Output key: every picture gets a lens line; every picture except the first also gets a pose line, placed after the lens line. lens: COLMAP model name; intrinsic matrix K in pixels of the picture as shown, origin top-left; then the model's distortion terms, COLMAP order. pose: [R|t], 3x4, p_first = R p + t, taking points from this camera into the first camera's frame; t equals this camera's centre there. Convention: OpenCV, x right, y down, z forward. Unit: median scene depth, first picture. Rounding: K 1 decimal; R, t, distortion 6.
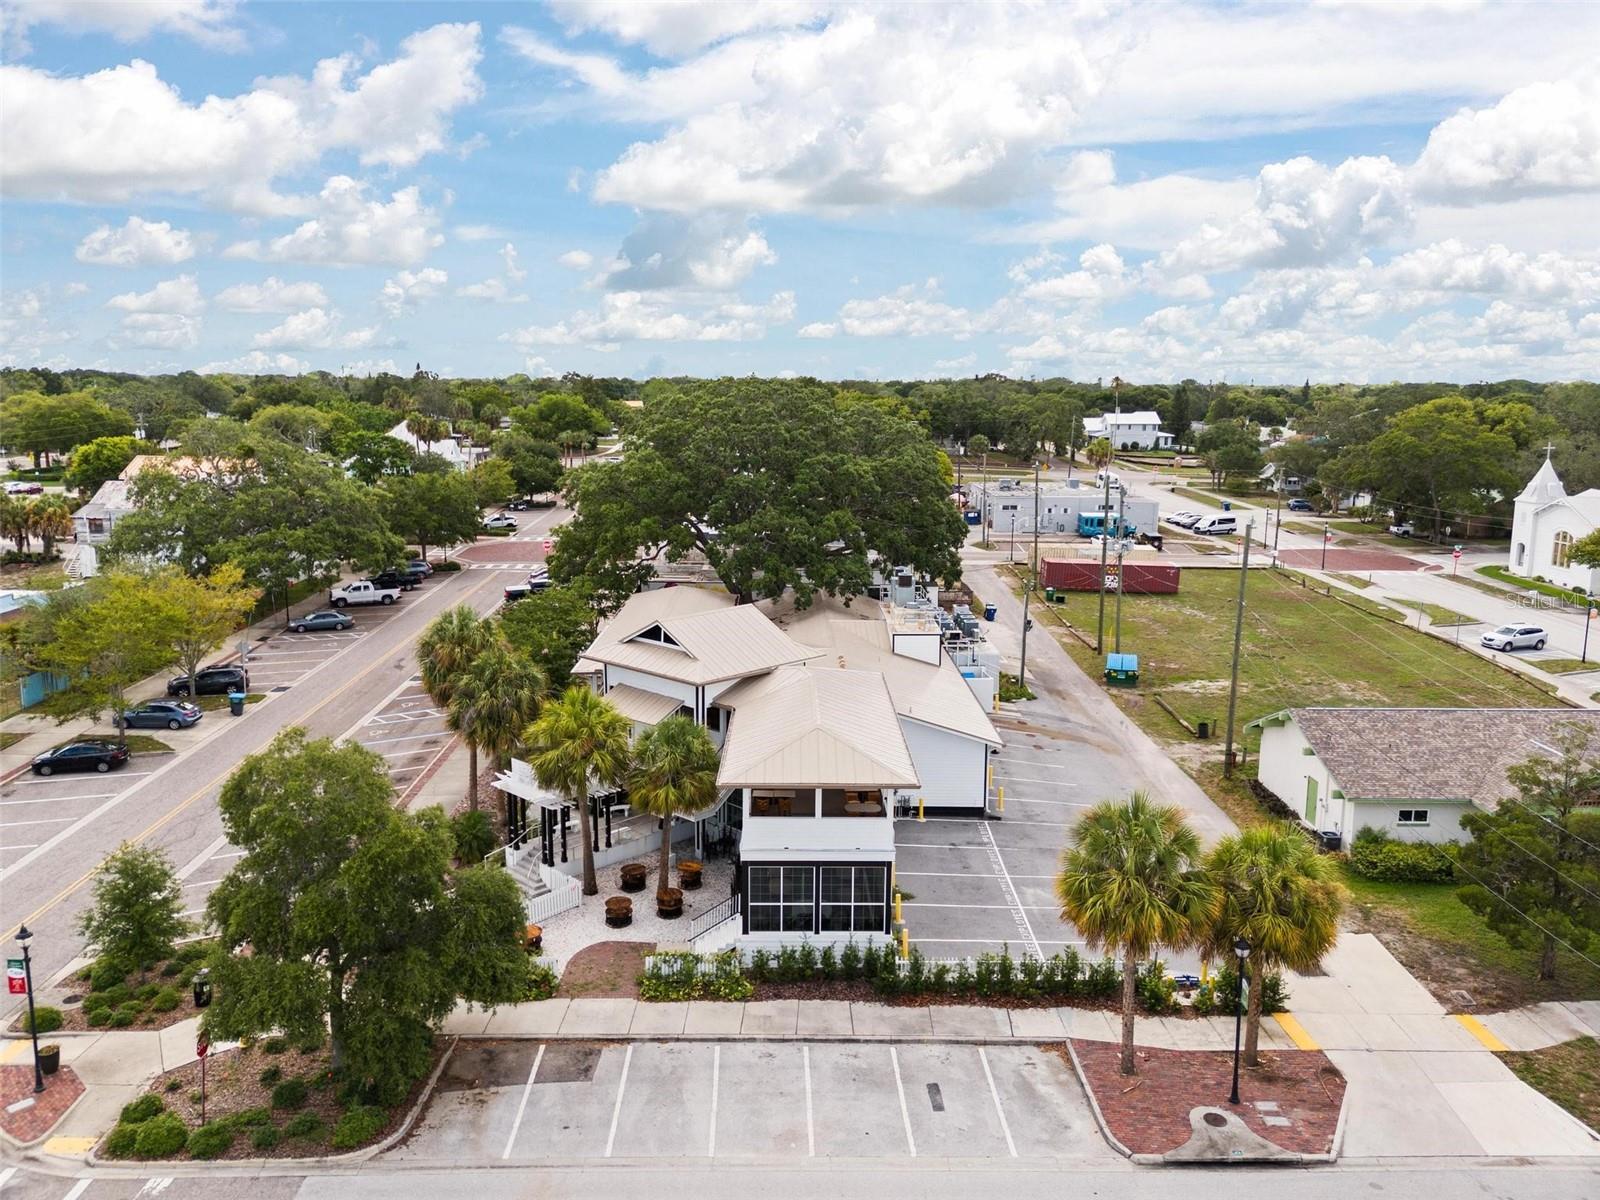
lens RADIAL K [[1166.2, 0, 788.3], [0, 1166.2, 601.0], [0, 0, 1]] dist [0.041898, -0.006369]
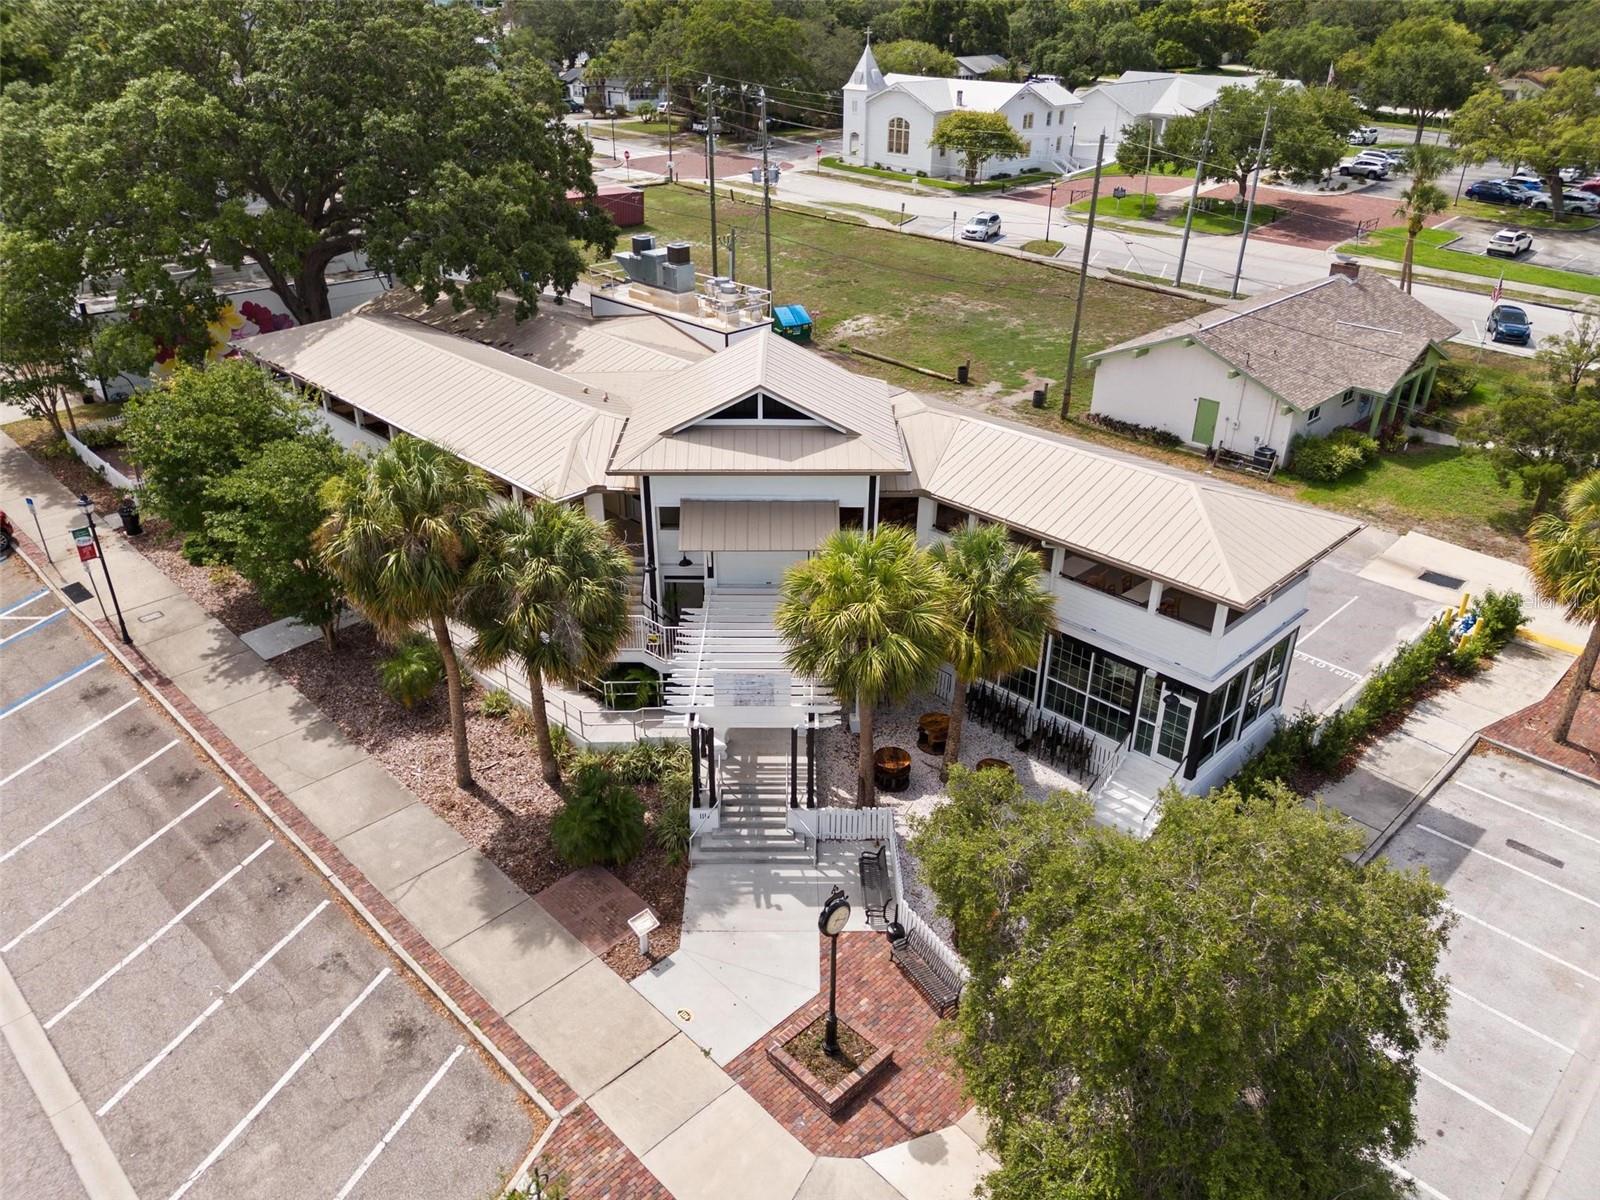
lens RADIAL K [[1166.2, 0, 795.5], [0, 1166.2, 596.6], [0, 0, 1]] dist [0.041898, -0.006369]
pose [[0.715198, -0.326182, 0.618140, -0.222365], [0.119069, 0.928353, 0.352111, -0.041180], [-0.688704, -0.178228, 0.702795, 0.228377]]
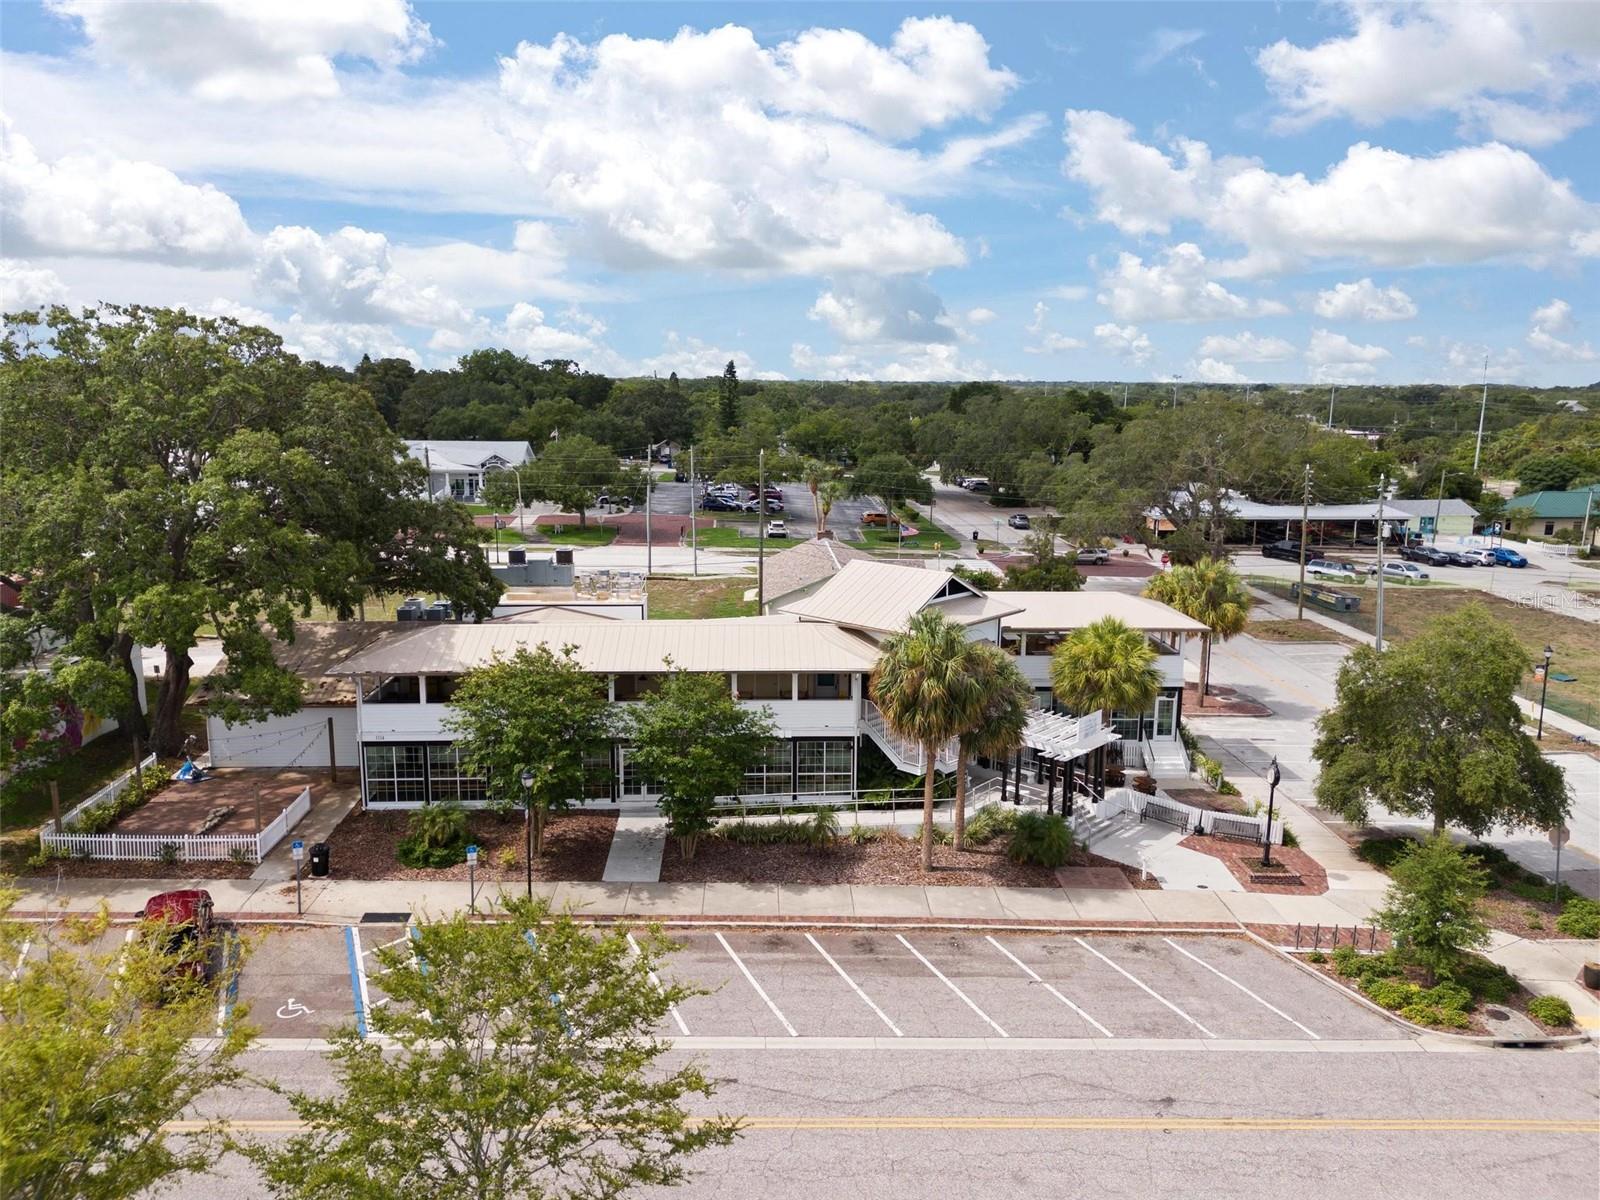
lens RADIAL K [[1166.2, 0, 789.5], [0, 1166.2, 597.3], [0, 0, 1]] dist [0.041898, -0.006369]
pose [[-0.021369, -0.178903, 0.983635, -0.471303], [0.174303, 0.968125, 0.179868, -0.072143], [-0.984460, 0.175294, 0.010495, 0.488698]]
